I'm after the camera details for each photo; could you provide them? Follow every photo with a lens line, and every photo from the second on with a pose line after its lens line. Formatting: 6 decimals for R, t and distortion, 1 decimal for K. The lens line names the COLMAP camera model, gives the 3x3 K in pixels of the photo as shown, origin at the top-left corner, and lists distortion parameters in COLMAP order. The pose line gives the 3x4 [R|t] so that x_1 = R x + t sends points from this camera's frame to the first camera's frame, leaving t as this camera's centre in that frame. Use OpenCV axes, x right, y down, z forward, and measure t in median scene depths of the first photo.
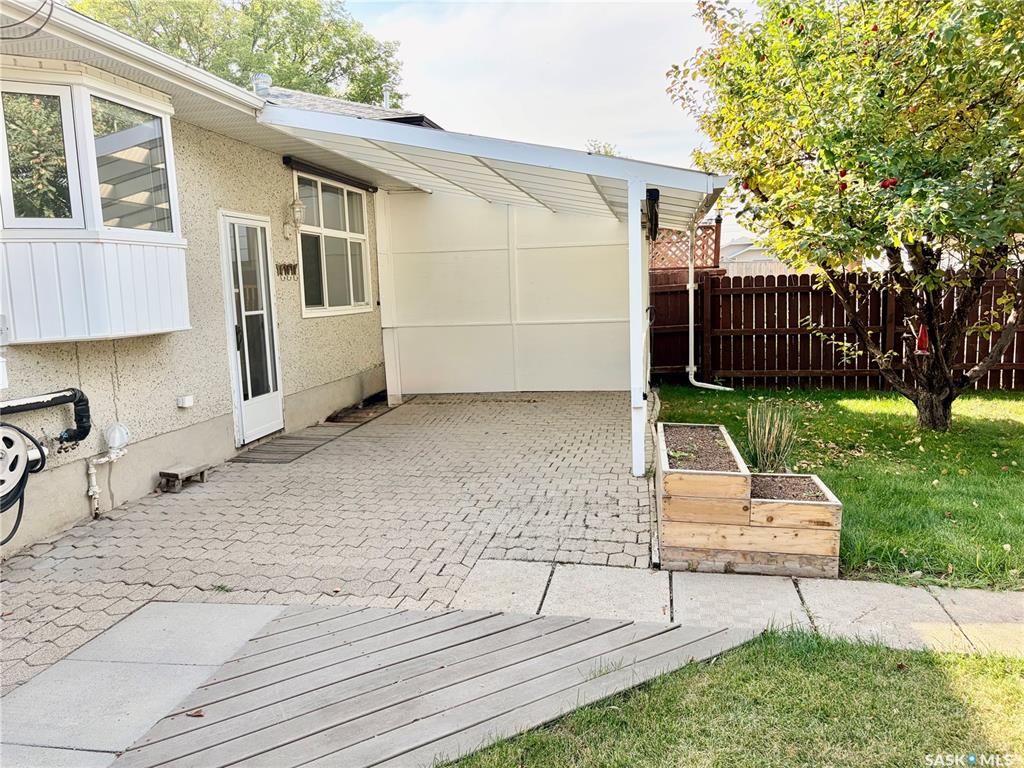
lens RADIAL K [[773.4, 0, 504.5], [0, 773.4, 386.4], [0, 0, 1]] dist [0.063675, -0.071441]
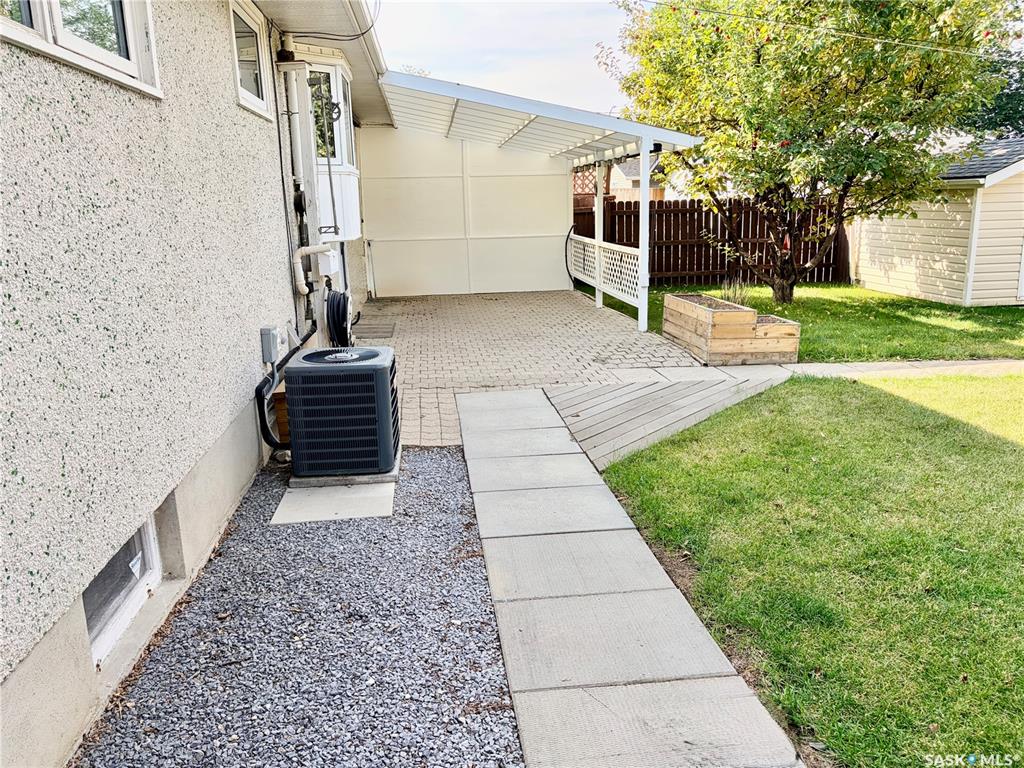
lens RADIAL K [[773.4, 0, 502.5], [0, 773.4, 379.3], [0, 0, 1]] dist [0.063675, -0.071441]
pose [[0.959733, -0.053836, 0.275708, -0.468514], [0.029643, 0.995393, 0.091179, 0.053536], [-0.279346, -0.079335, 0.956907, -0.368182]]
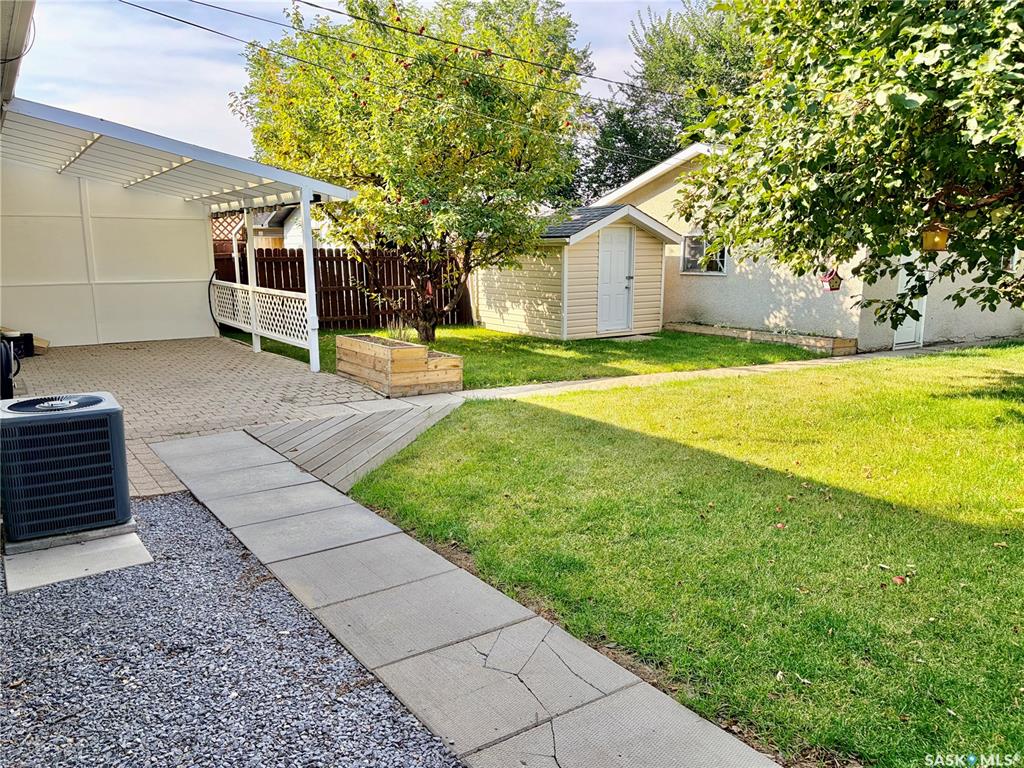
lens RADIAL K [[773.4, 0, 506.9], [0, 773.4, 383.0], [0, 0, 1]] dist [0.063675, -0.071441]
pose [[0.708557, -0.091703, 0.699669, -0.594239], [0.071750, 0.995744, 0.057847, 0.064062], [-0.701996, 0.009214, 0.712121, -0.375178]]
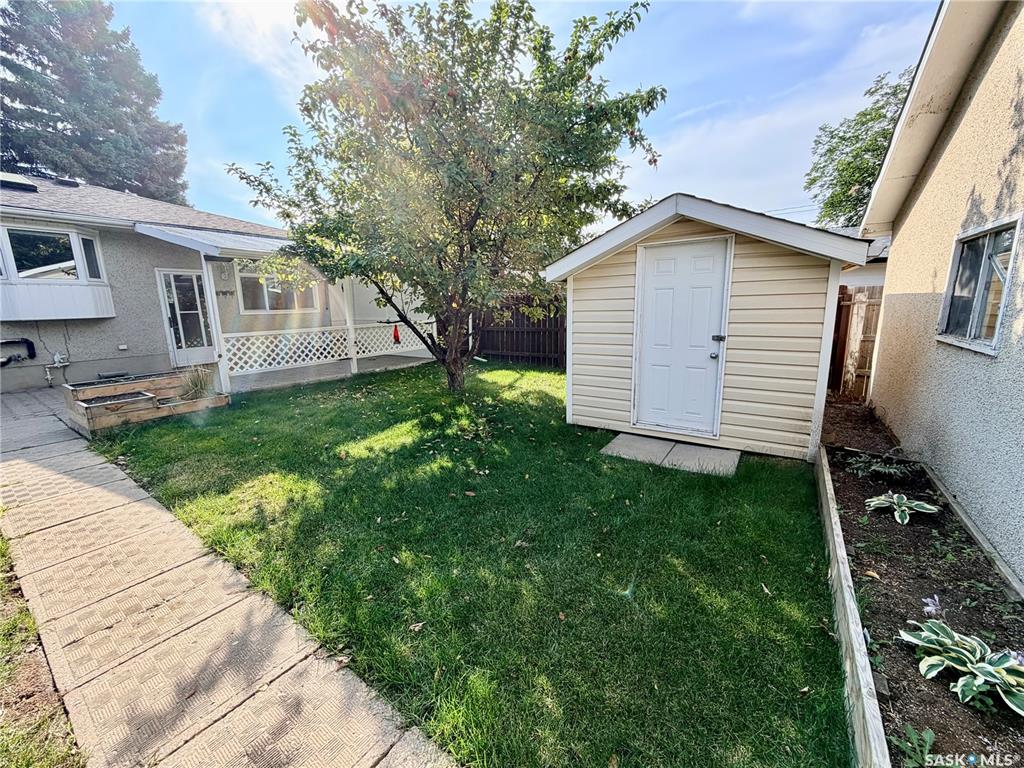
lens RADIAL K [[406.3, 0, 509.7], [0, 406.3, 382.8], [0, 0, 1]] dist [0.002686, 0.001416]
pose [[0.918288, 0.087435, -0.386139, 1.142930], [-0.057758, 0.994460, 0.087825, -0.049679], [0.391679, -0.058346, 0.918250, 0.269104]]
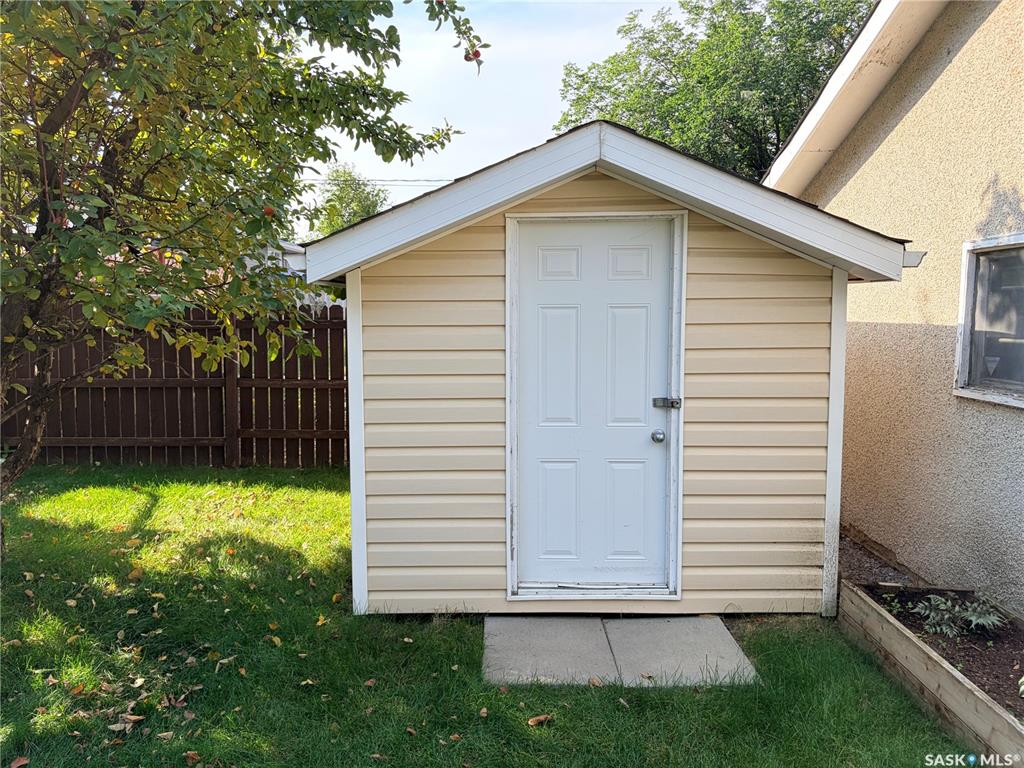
lens RADIAL K [[773.4, 0, 506.9], [0, 773.4, 382.1], [0, 0, 1]] dist [0.063675, -0.071441]
pose [[0.984552, 0.010956, 0.174748, 0.968995], [-0.004289, 0.999250, -0.038485, -0.072163], [-0.175039, 0.037141, 0.983861, 0.373505]]
